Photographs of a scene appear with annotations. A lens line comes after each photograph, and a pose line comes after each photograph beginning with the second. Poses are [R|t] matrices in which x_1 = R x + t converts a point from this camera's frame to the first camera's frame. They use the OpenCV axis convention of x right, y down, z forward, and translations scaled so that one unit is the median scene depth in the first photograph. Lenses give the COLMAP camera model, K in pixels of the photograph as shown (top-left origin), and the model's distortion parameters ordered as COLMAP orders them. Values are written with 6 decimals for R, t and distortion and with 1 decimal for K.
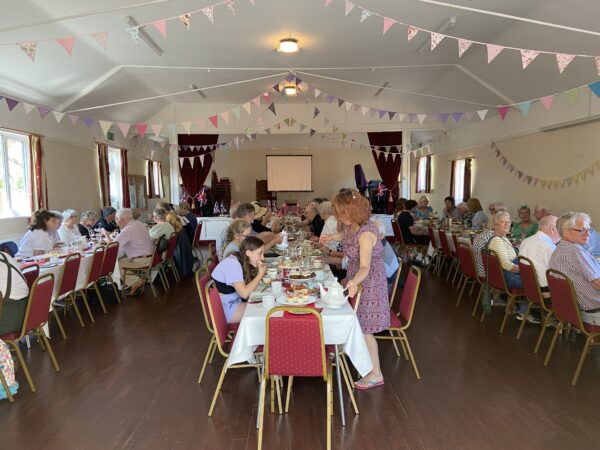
lens RADIAL K [[461.3, 0, 300.7], [0, 461.3, 231.4], [0, 0, 1]] dist [0.045015, -0.027356]
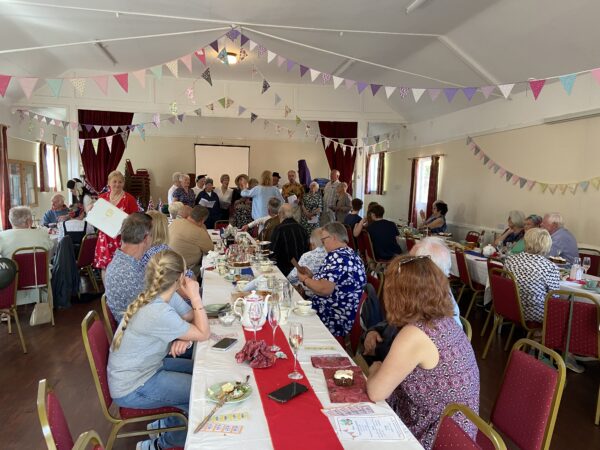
lens RADIAL K [[461.3, 0, 300.0], [0, 461.3, 236.4], [0, 0, 1]] dist [0.045015, -0.027356]
pose [[0.986853, 0.011933, 0.161180, -0.023356], [-0.014265, 0.999810, 0.013315, -0.014159], [-0.160991, -0.015439, 0.986835, 0.170882]]
